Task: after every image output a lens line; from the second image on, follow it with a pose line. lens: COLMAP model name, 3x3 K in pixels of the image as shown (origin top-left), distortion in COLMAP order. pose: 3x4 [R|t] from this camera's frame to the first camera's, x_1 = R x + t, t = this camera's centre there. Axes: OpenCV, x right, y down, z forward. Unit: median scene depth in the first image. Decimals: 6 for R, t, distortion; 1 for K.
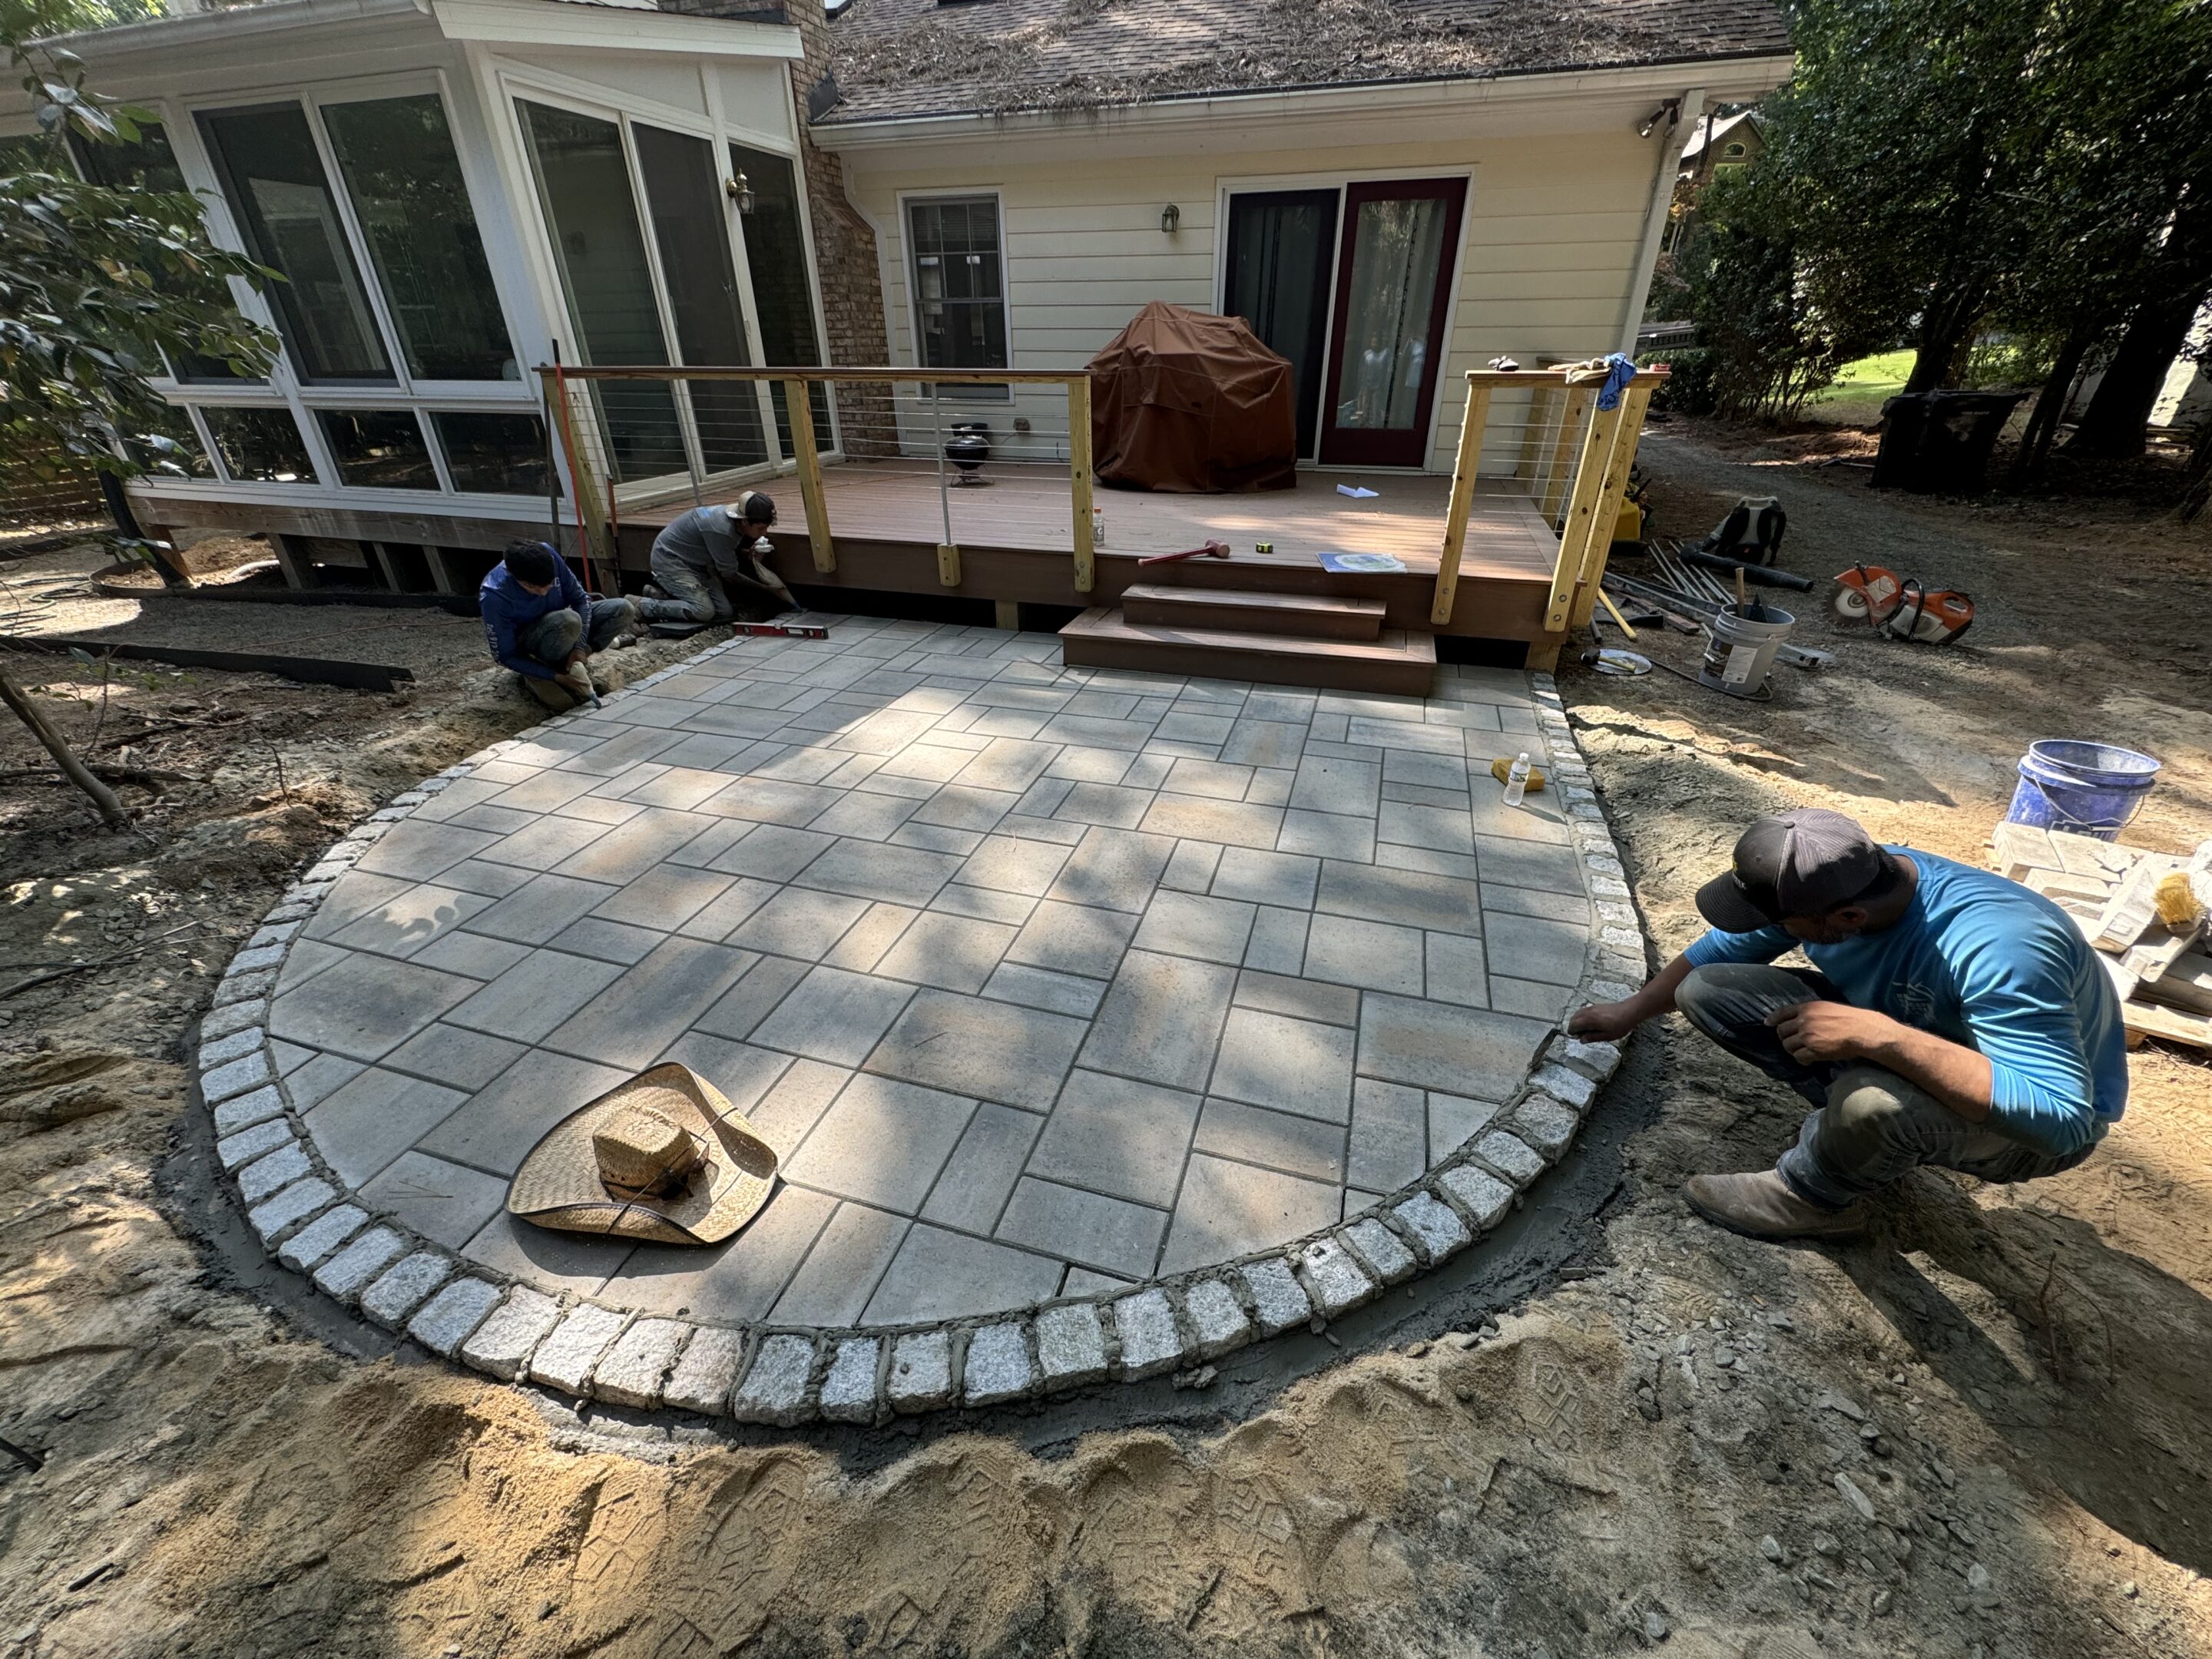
lens RADIAL K [[878.0, 0, 1118.6], [0, 878.0, 830.2], [0, 0, 1]] dist [-0.004230, 0.000158]
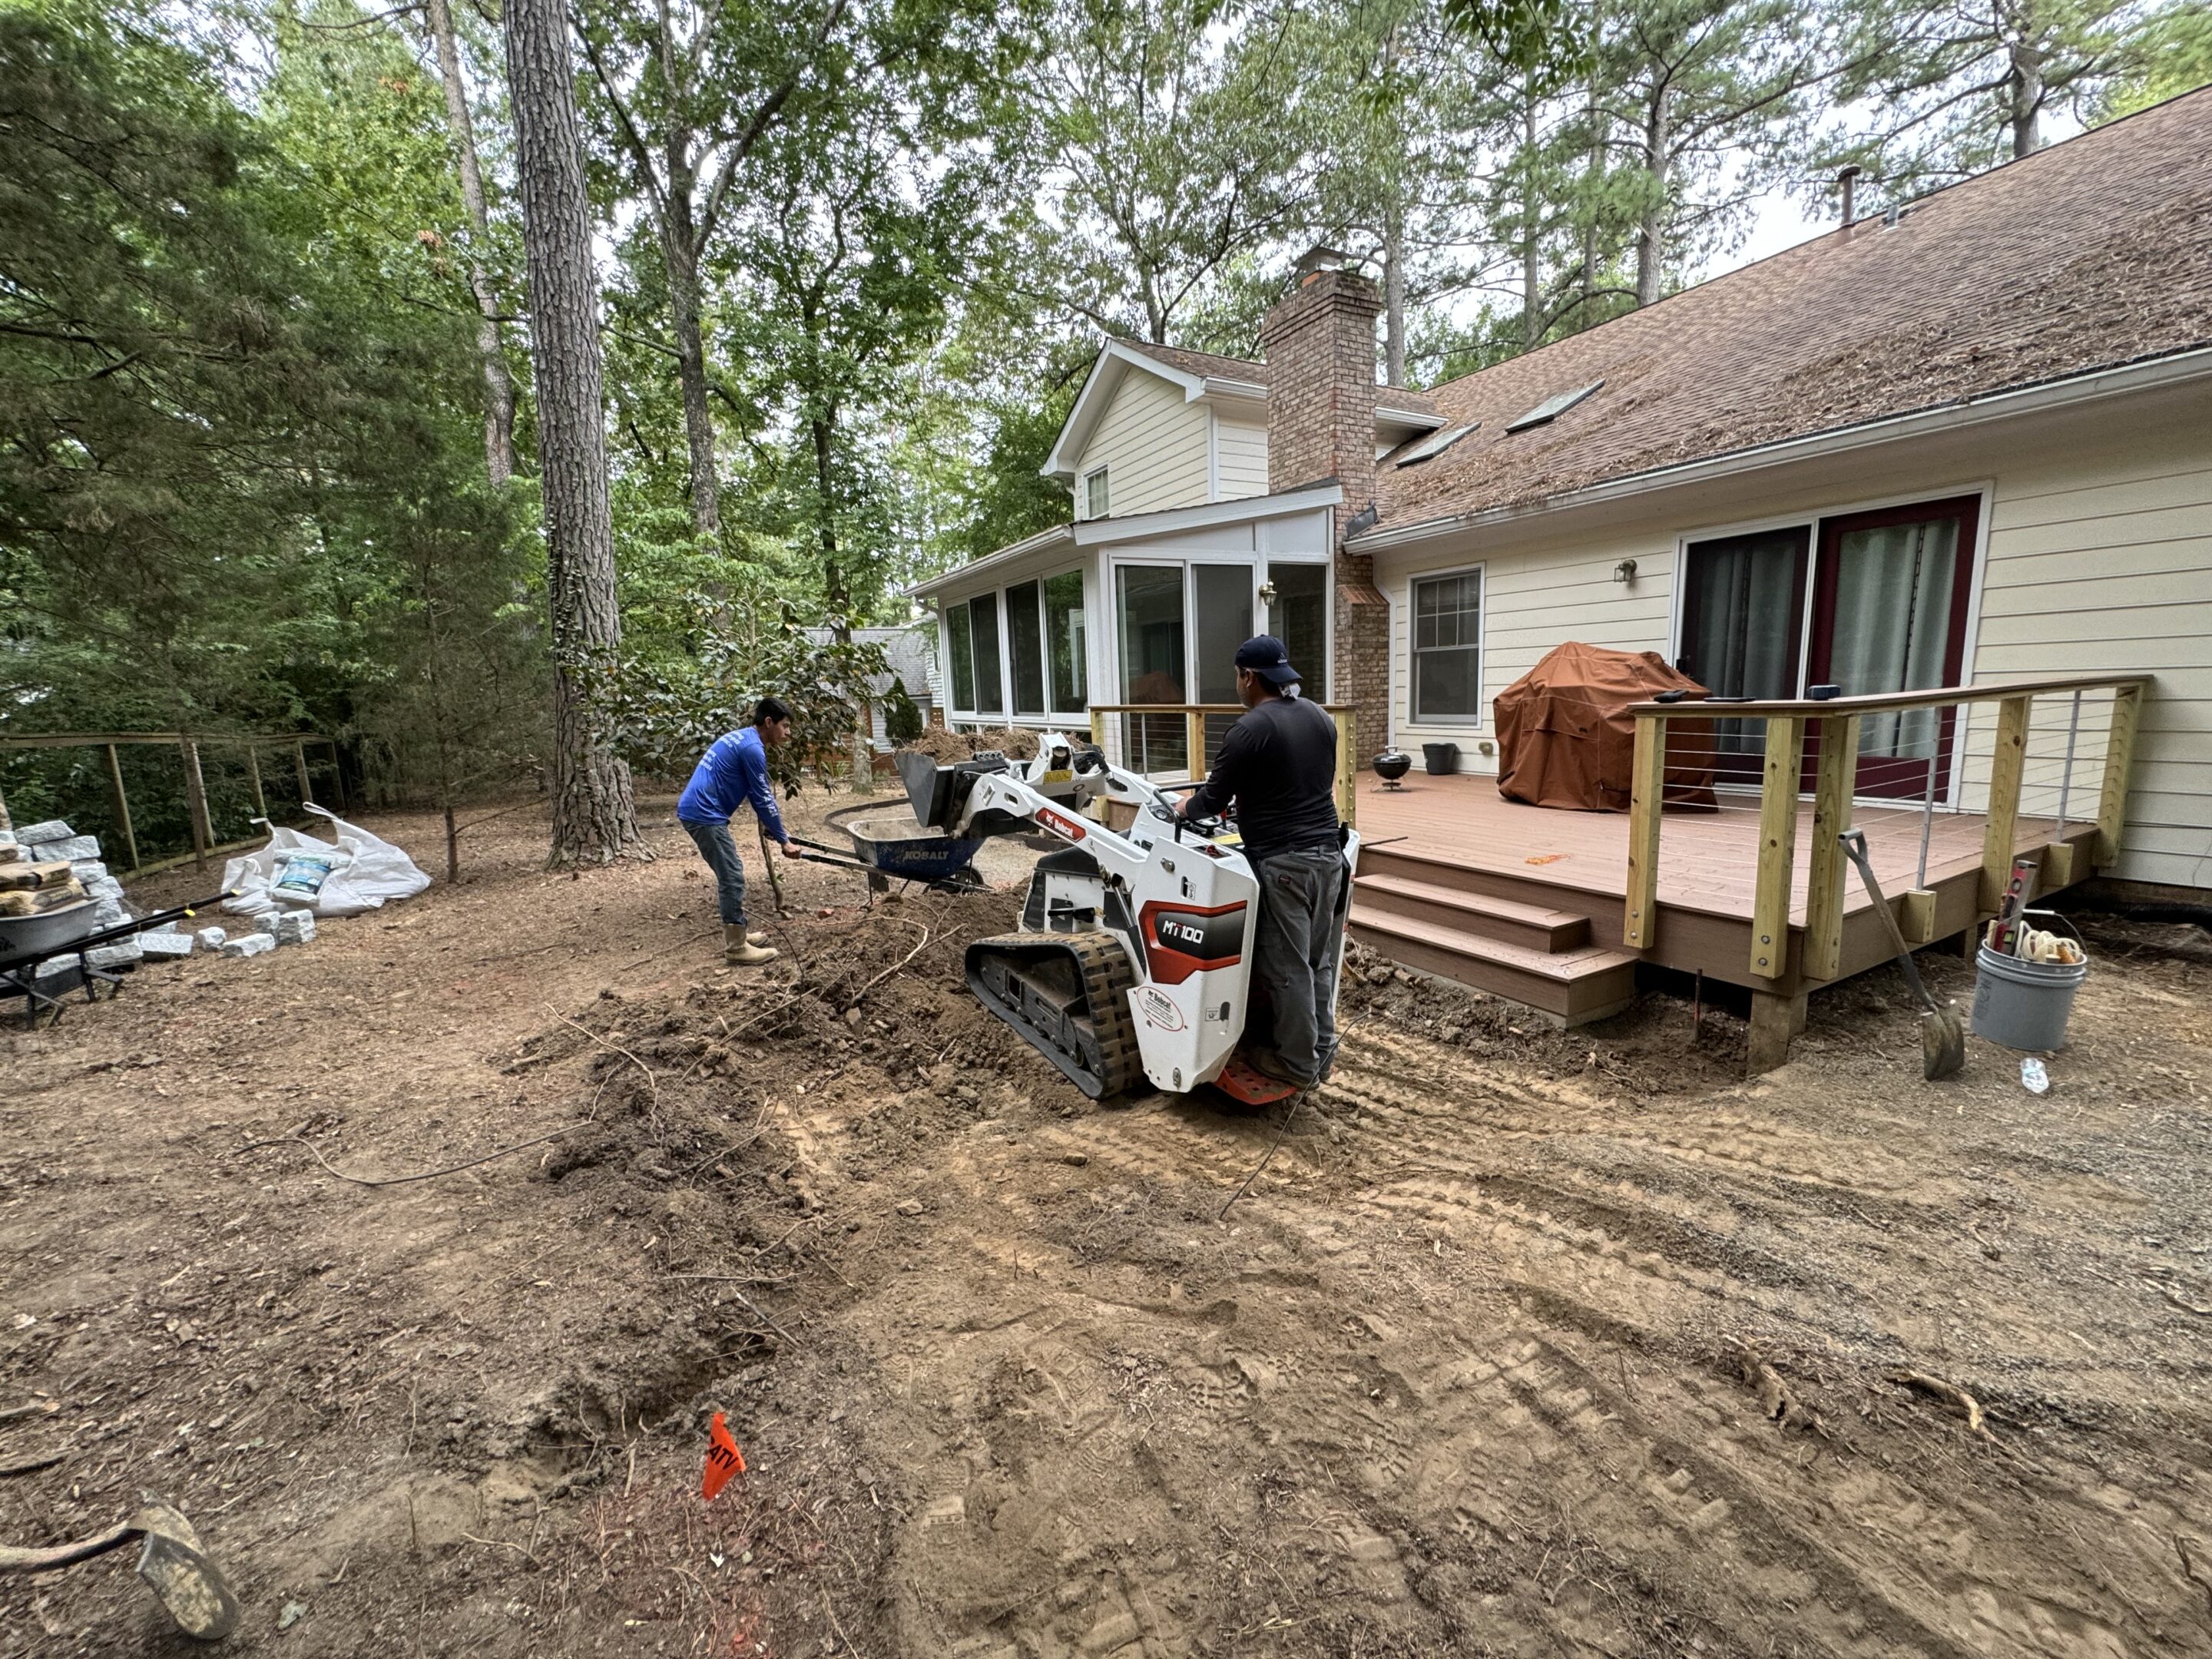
lens RADIAL K [[878.0, 0, 1115.5], [0, 878.0, 834.6], [0, 0, 1]] dist [-0.004230, 0.000158]
pose [[0.718544, 0.089691, -0.689674, 0.419433], [-0.307613, 0.930363, -0.199498, 0.003185], [0.623753, 0.355500, 0.696097, -0.014883]]
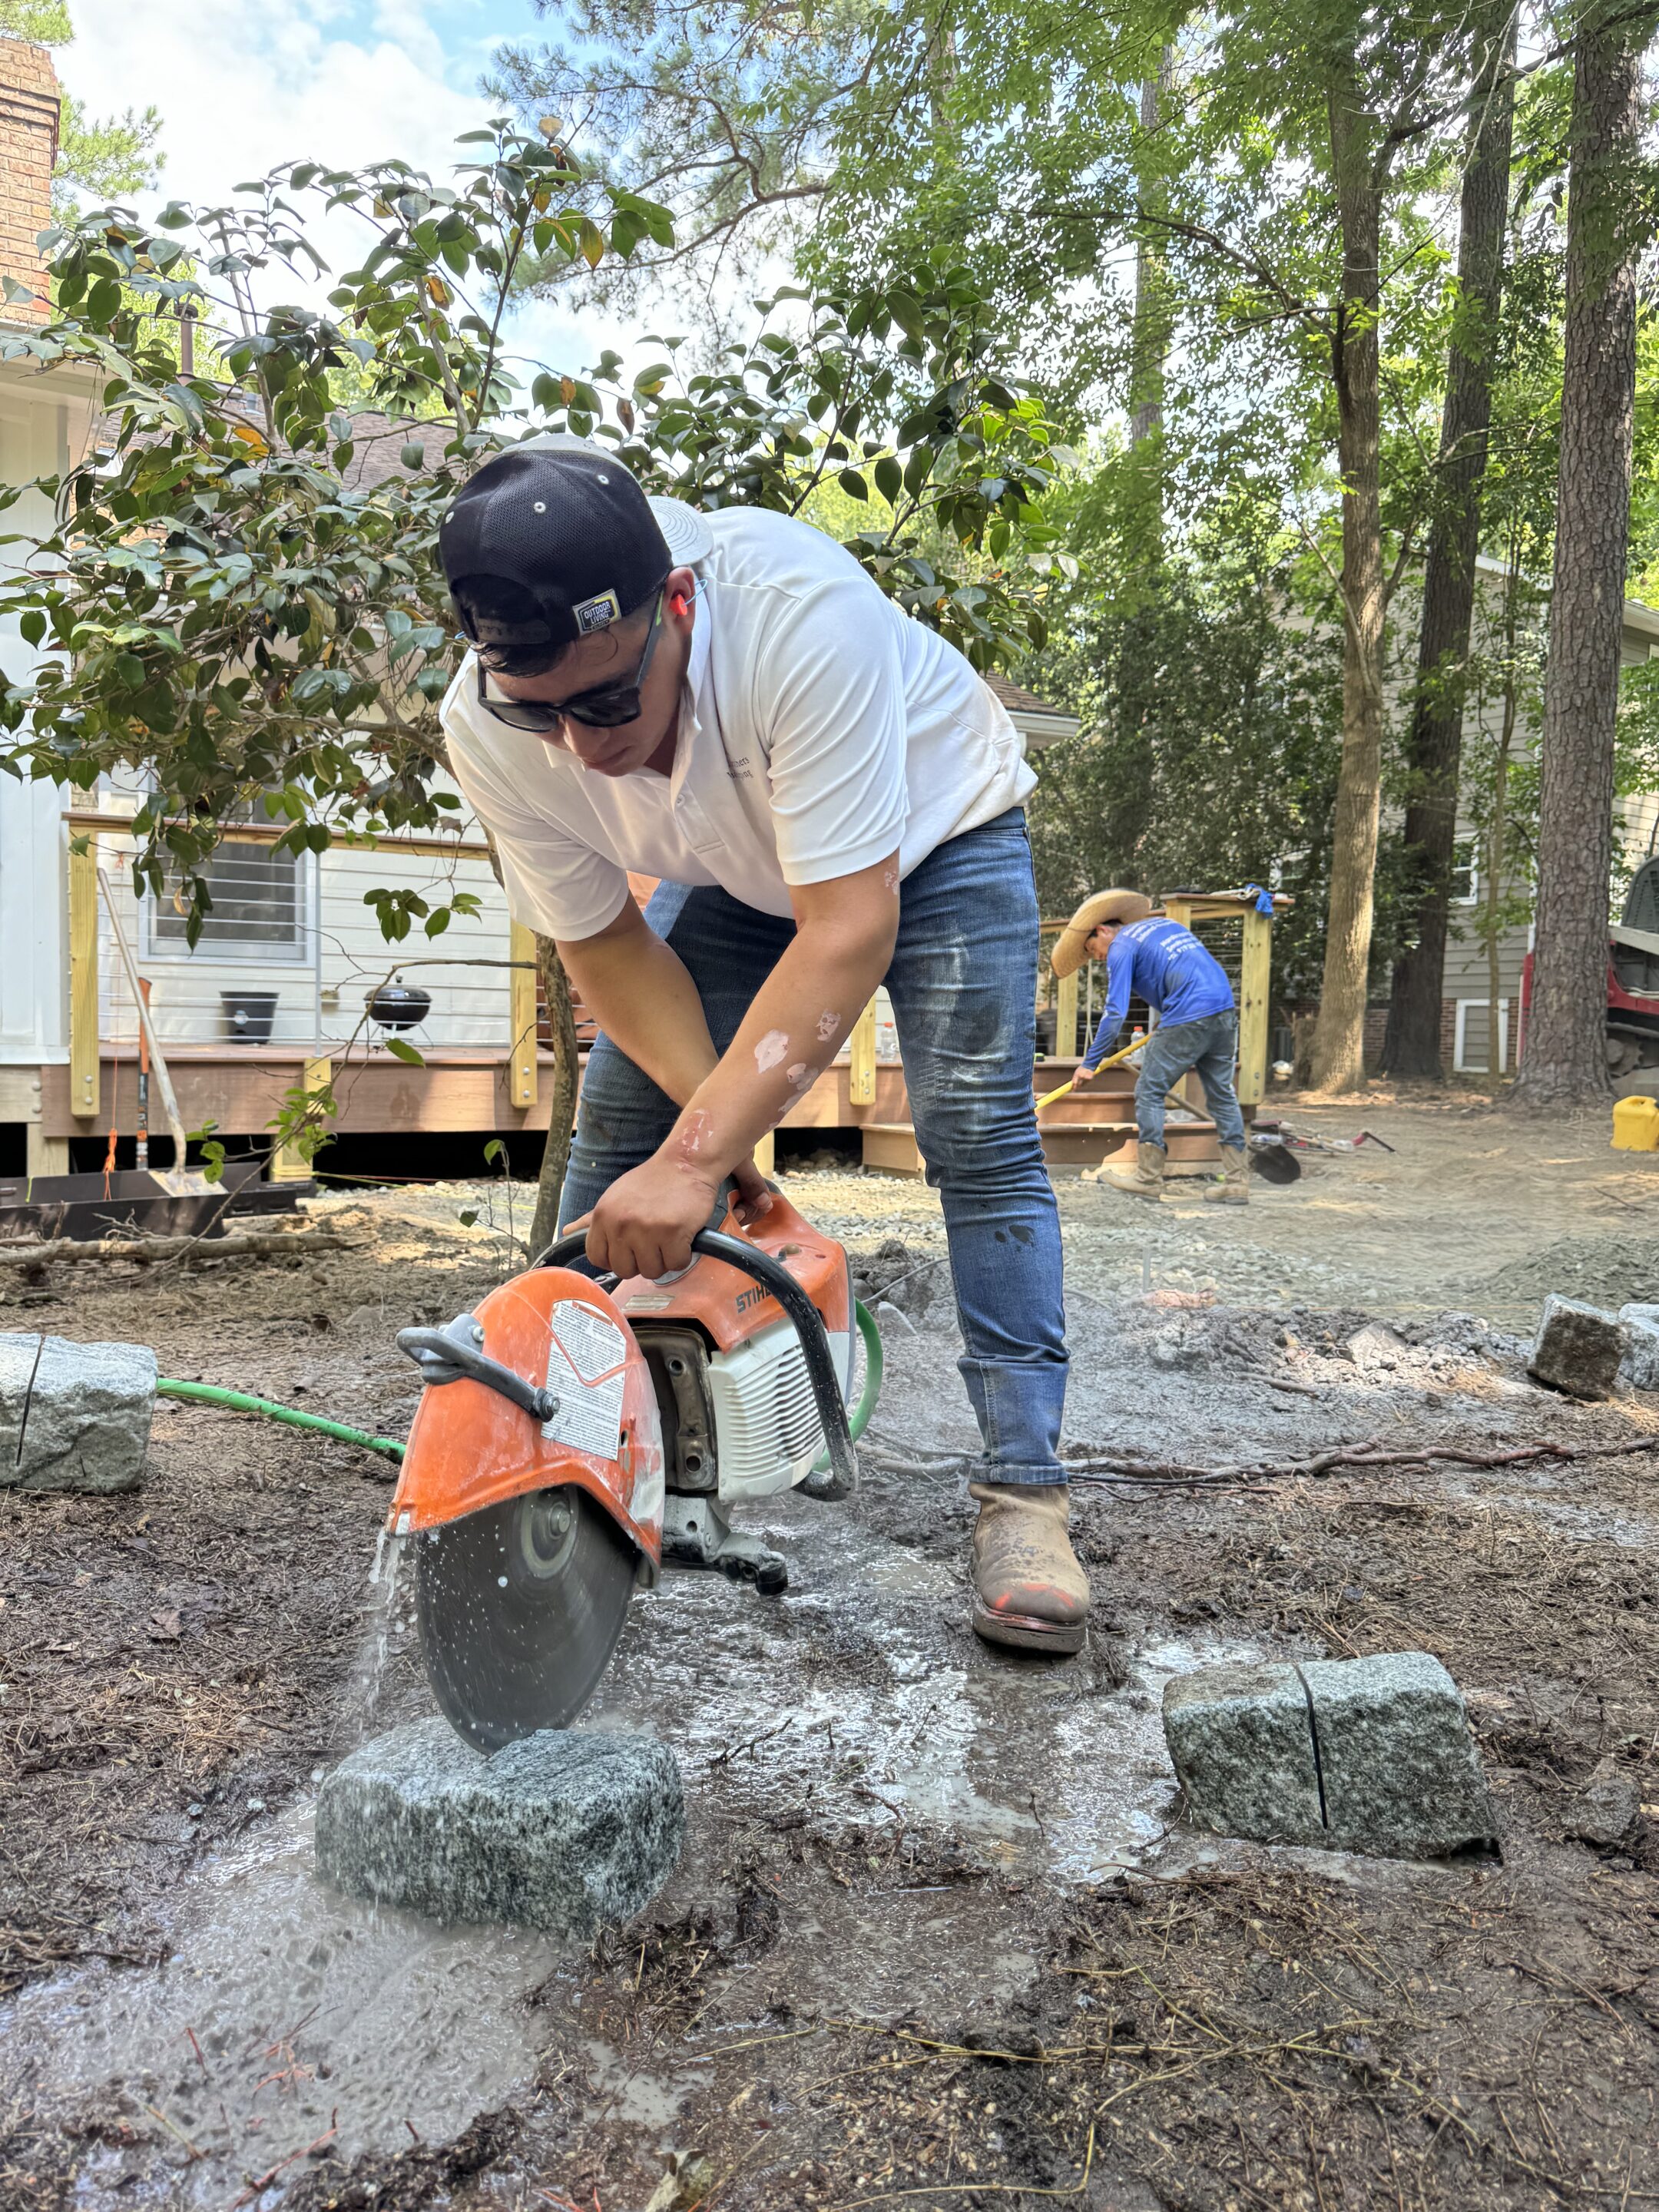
lens RADIAL K [[1558.1, 0, 835.0], [0, 1558.1, 1095.8], [0, 0, 1]] dist [0.027308, -0.036315]
pose [[0.717734, -0.012533, 0.696204, -0.854163], [0.326458, 0.889199, -0.320547, 0.149545], [-0.615047, 0.457349, 0.642300, 0.036551]]
